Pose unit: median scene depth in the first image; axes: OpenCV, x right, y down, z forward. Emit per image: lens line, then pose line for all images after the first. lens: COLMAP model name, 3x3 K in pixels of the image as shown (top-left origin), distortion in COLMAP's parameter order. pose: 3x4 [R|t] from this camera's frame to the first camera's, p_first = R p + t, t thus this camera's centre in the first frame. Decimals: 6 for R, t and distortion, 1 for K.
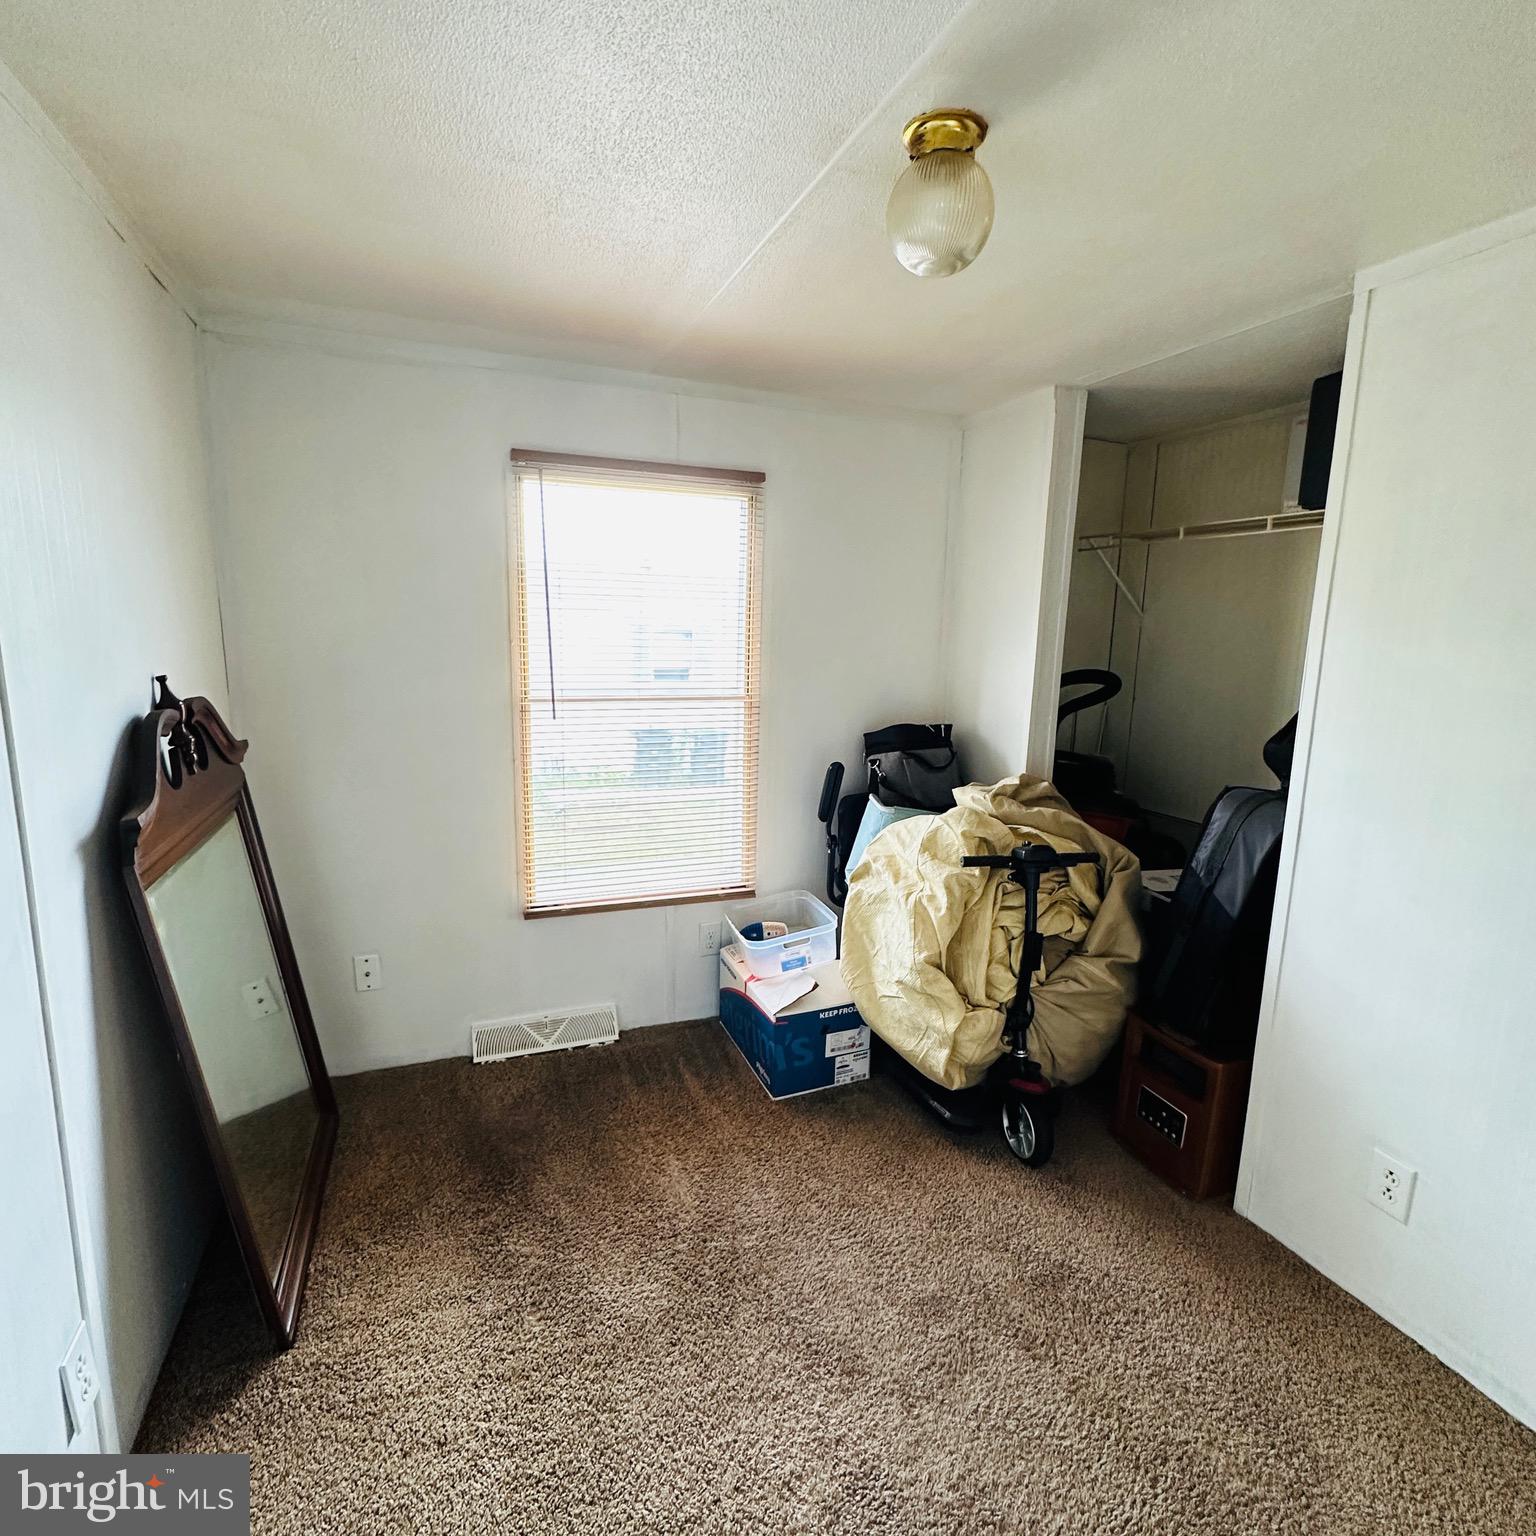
lens RADIAL K [[813.9, 0, 768.3], [0, 813.9, 769.3], [0, 0, 1]] dist [-0.006465, 0.001980]
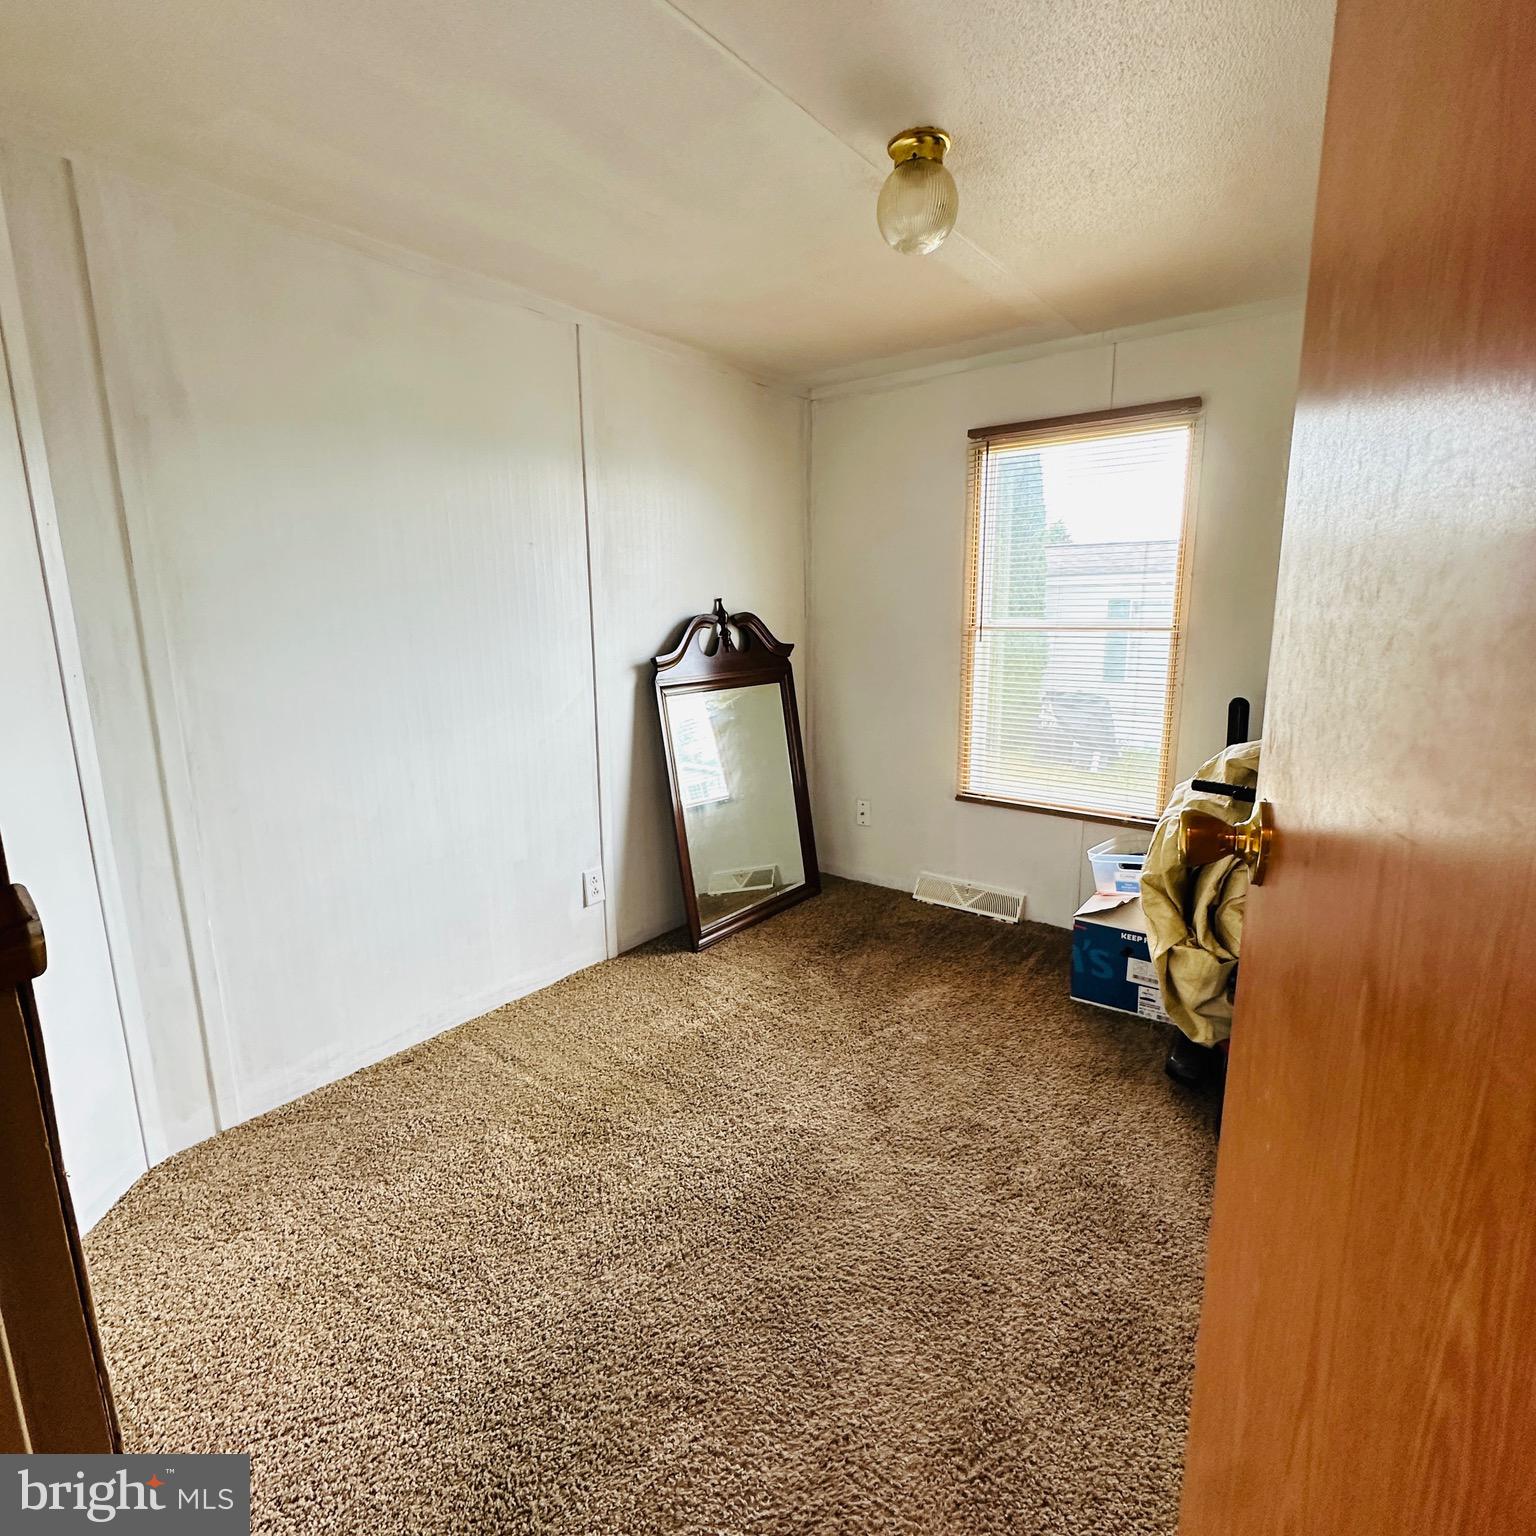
lens RADIAL K [[813.9, 0, 768.4], [0, 813.9, 765.4], [0, 0, 1]] dist [-0.006465, 0.001980]
pose [[0.506726, 0.137332, -0.851099, 0.663570], [-0.130473, 0.988075, 0.081753, 0.067477], [0.852177, 0.069619, 0.518601, 0.083485]]
